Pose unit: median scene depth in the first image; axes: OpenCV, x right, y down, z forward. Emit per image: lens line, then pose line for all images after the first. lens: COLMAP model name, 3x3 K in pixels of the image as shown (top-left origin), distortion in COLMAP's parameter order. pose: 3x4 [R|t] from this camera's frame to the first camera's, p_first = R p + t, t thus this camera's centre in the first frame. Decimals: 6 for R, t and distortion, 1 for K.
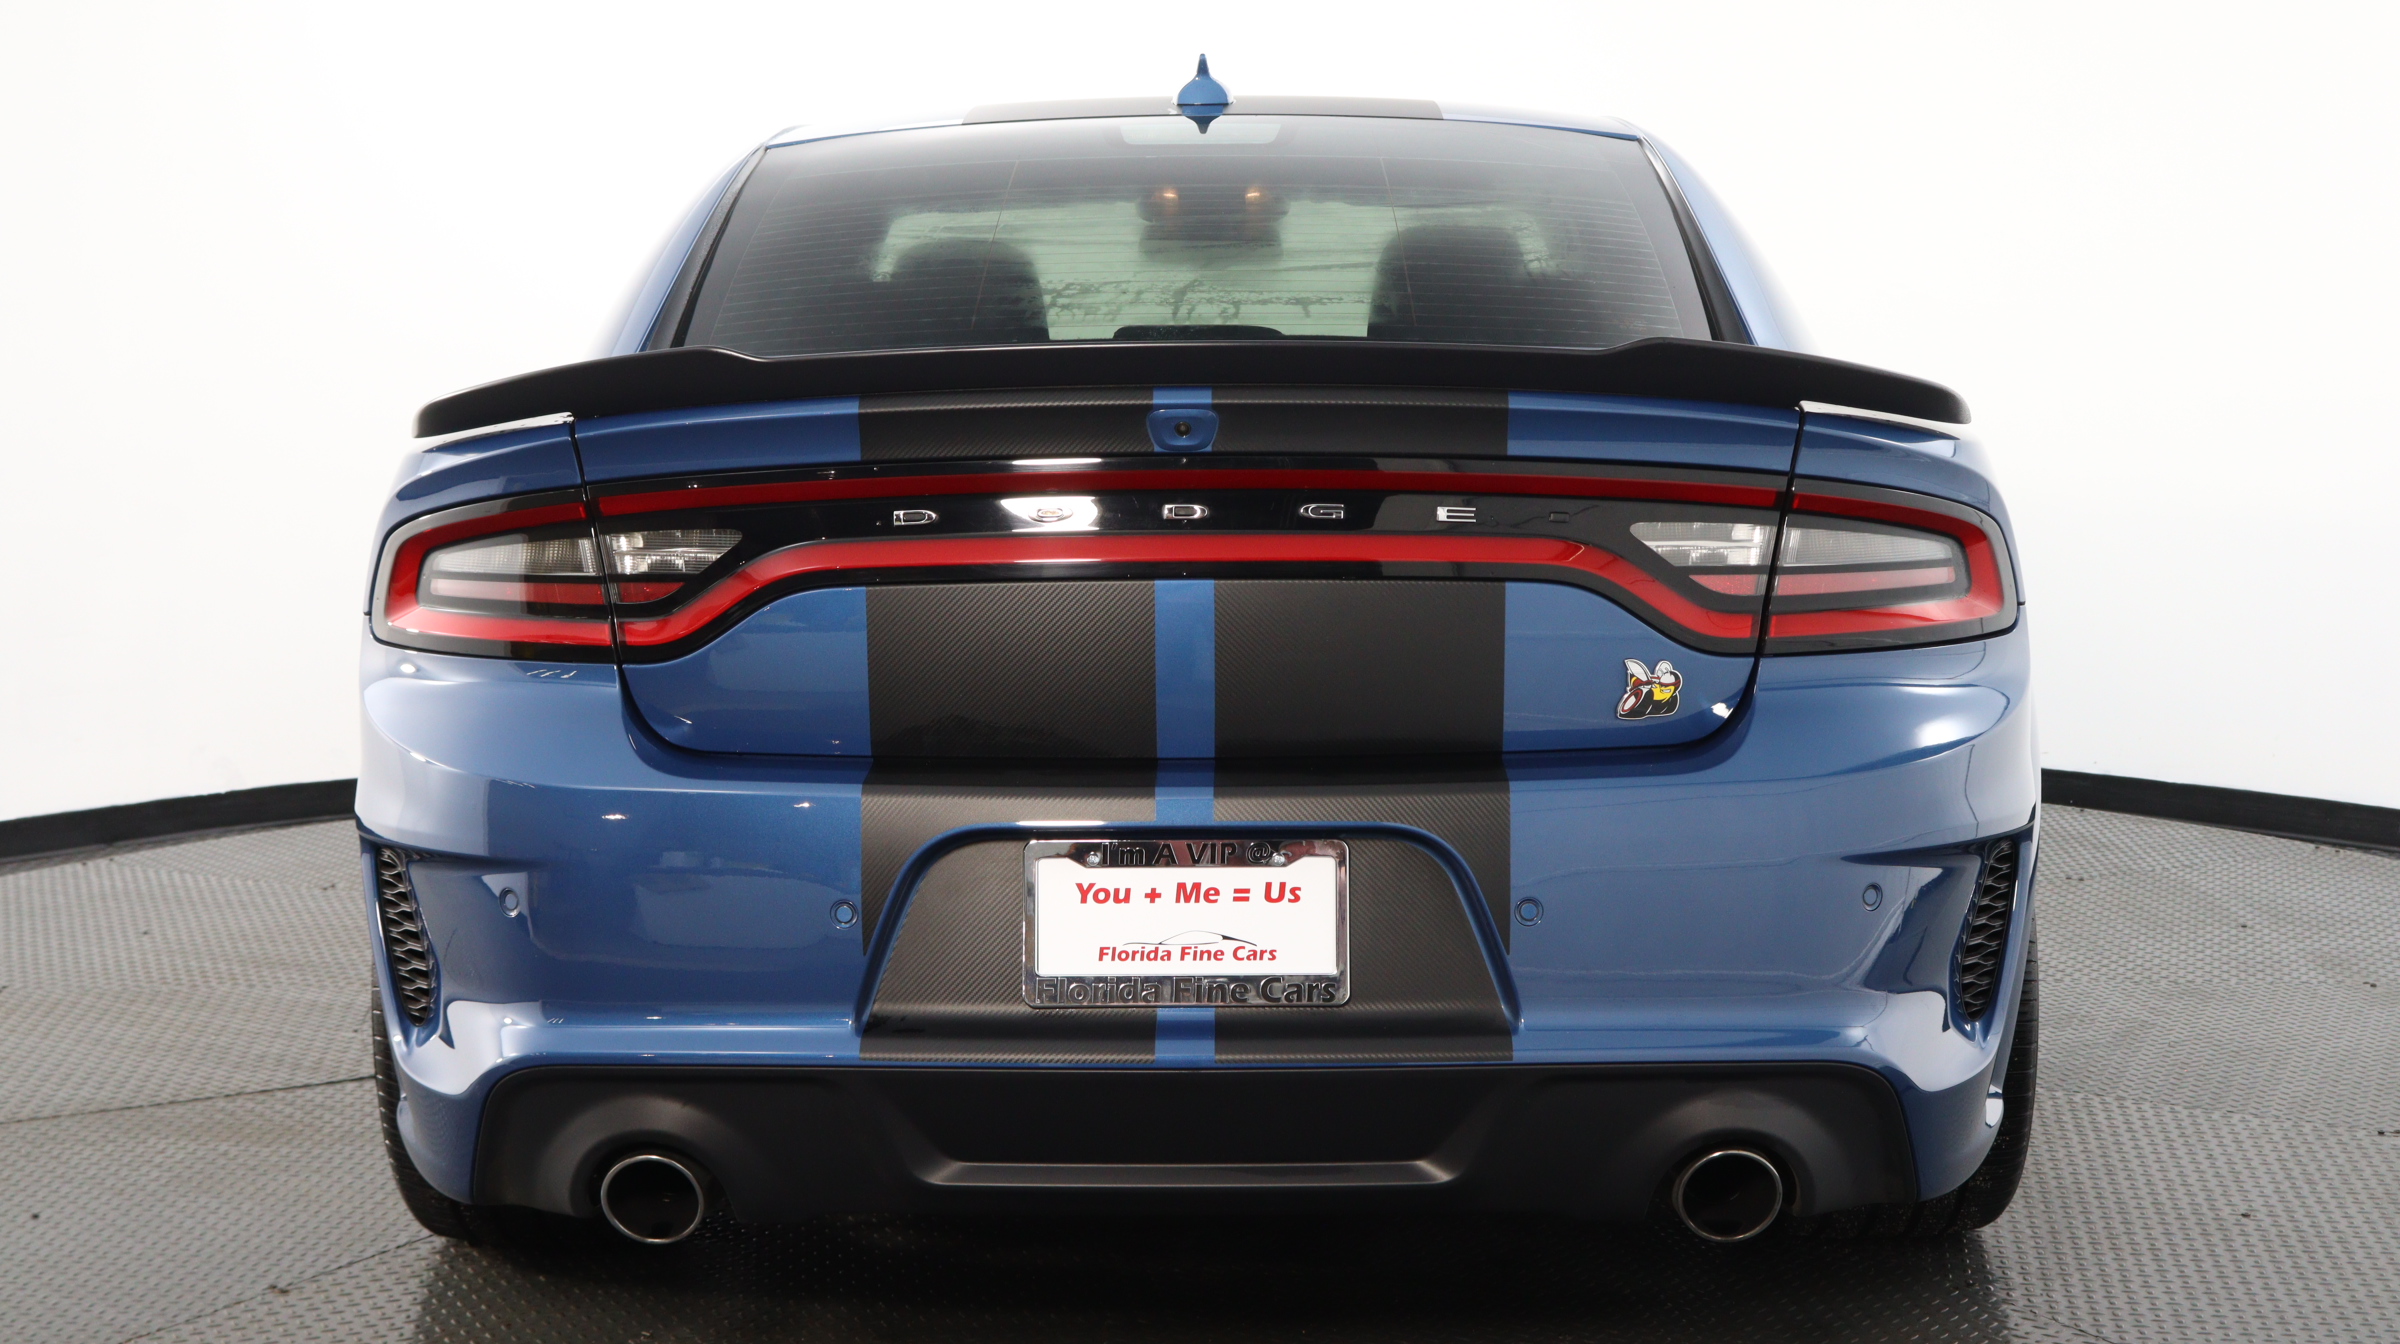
lens RADIAL K [[3538.1, 0, 1249.3], [0, 3538.1, 669.8], [0, 0, 1]] dist [0.015672, -0.086837]
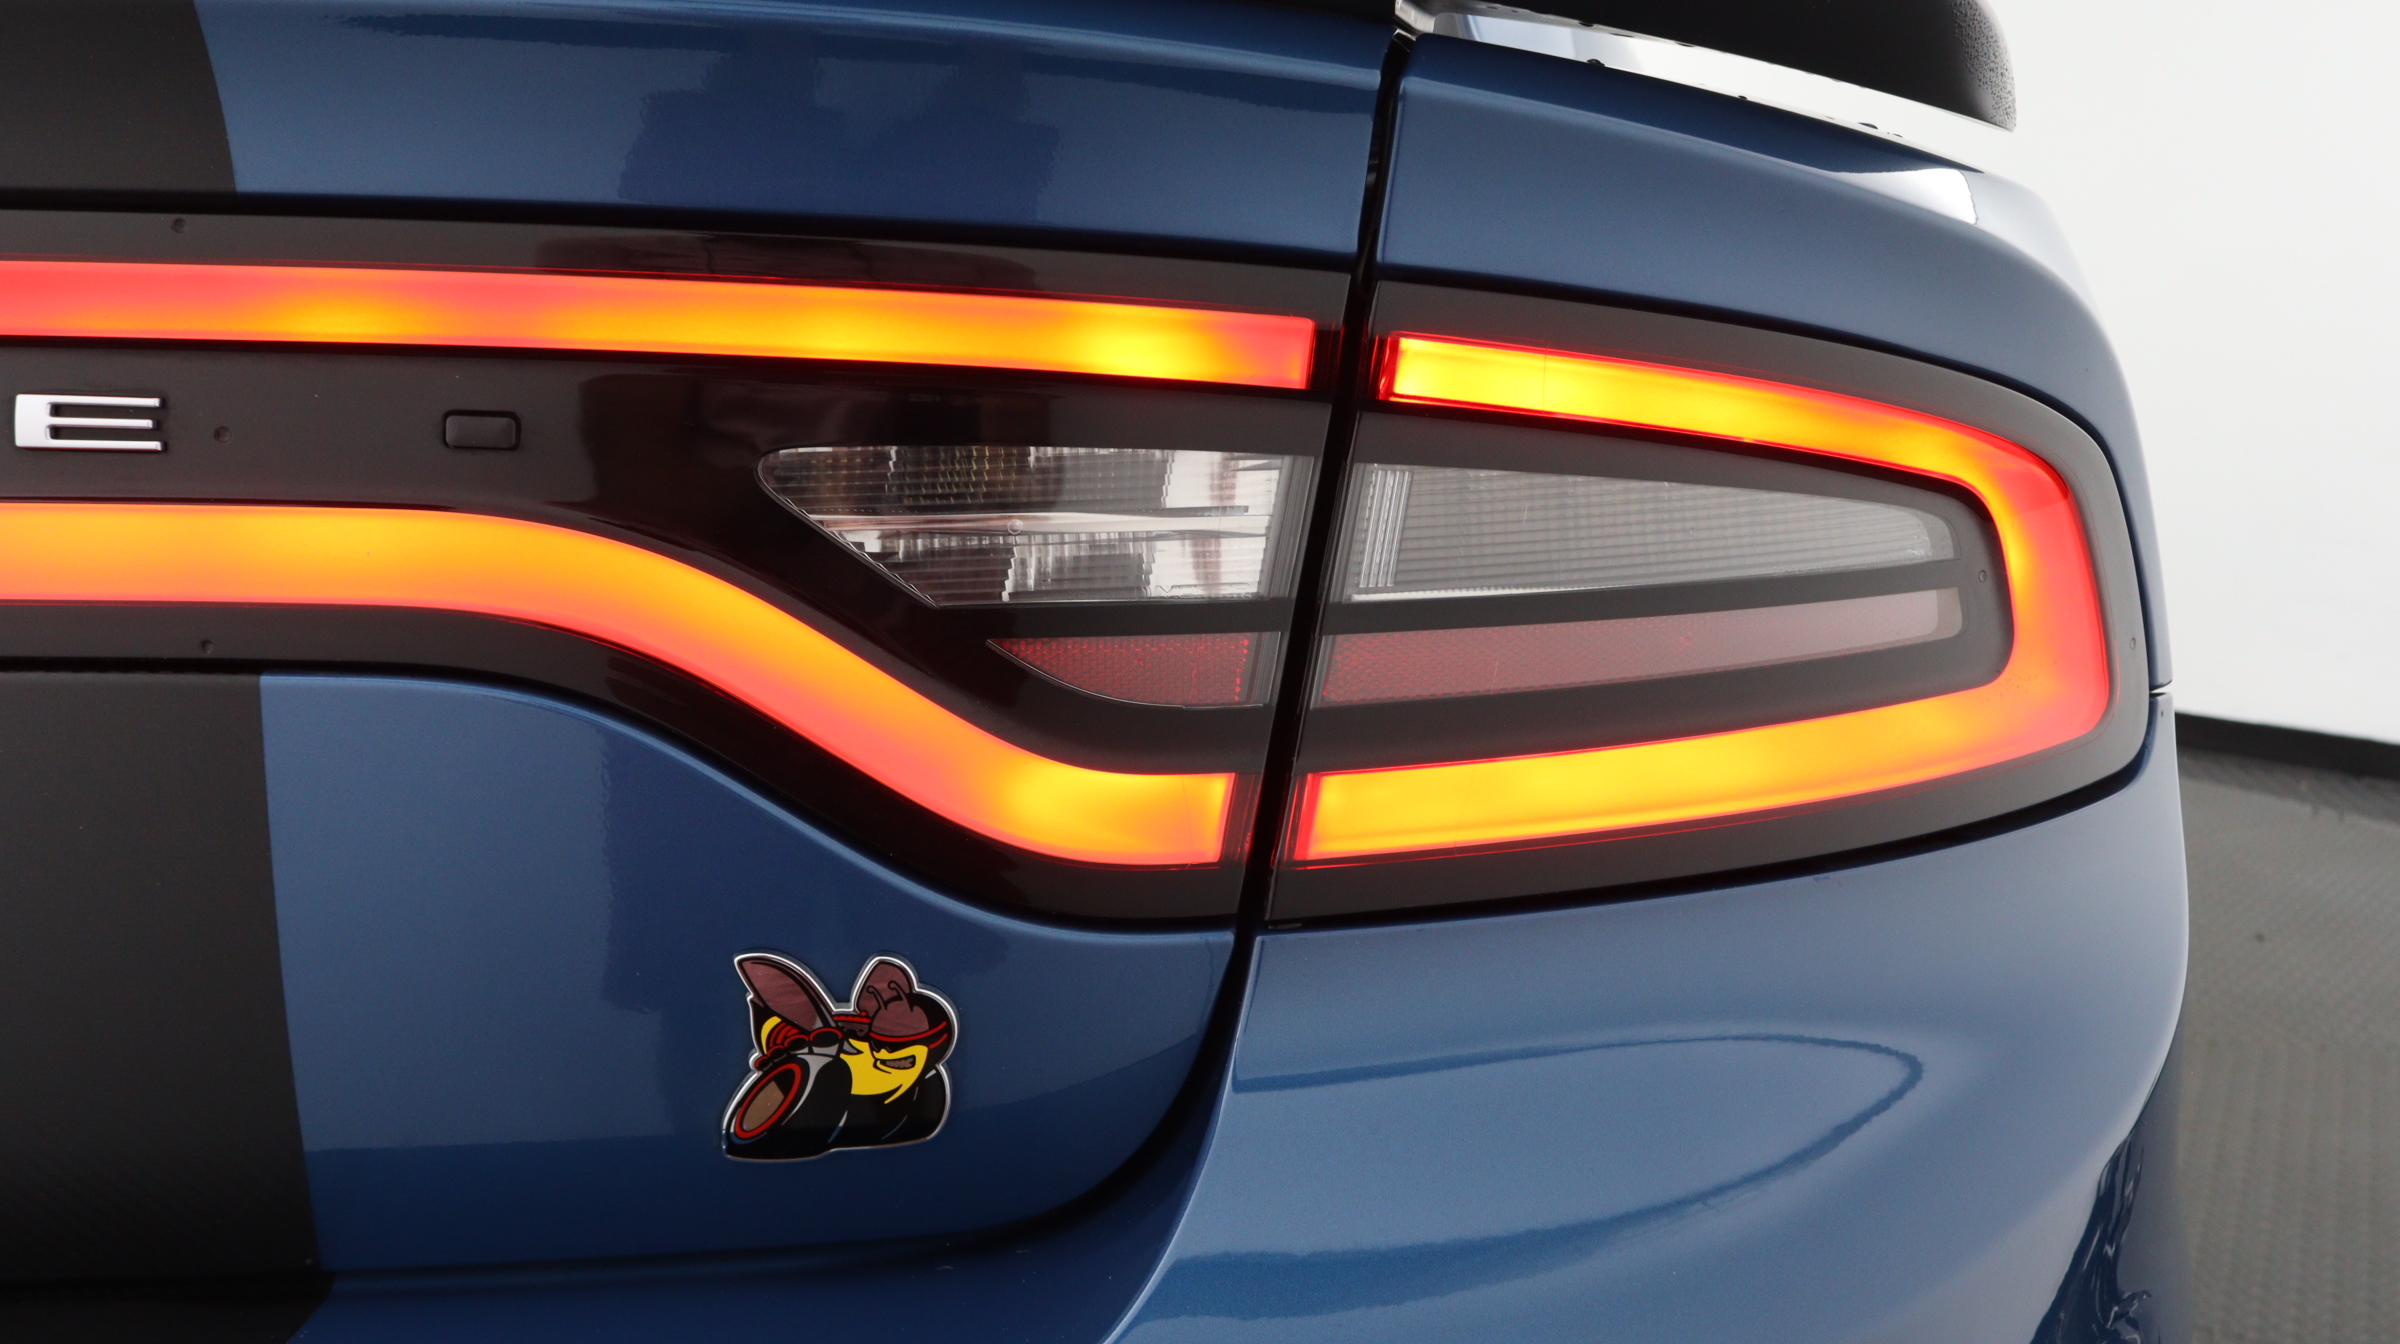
lens RADIAL K [[2190.8, 0, 1200.0], [0, 2190.8, 672.0], [0, 0, 1]] dist [0.041900, 0.000209]
pose [[0.993806, -0.003050, -0.111088, 0.159860], [0.005903, 0.999661, 0.025364, -0.028427], [0.110973, -0.025863, 0.993487, 0.834788]]
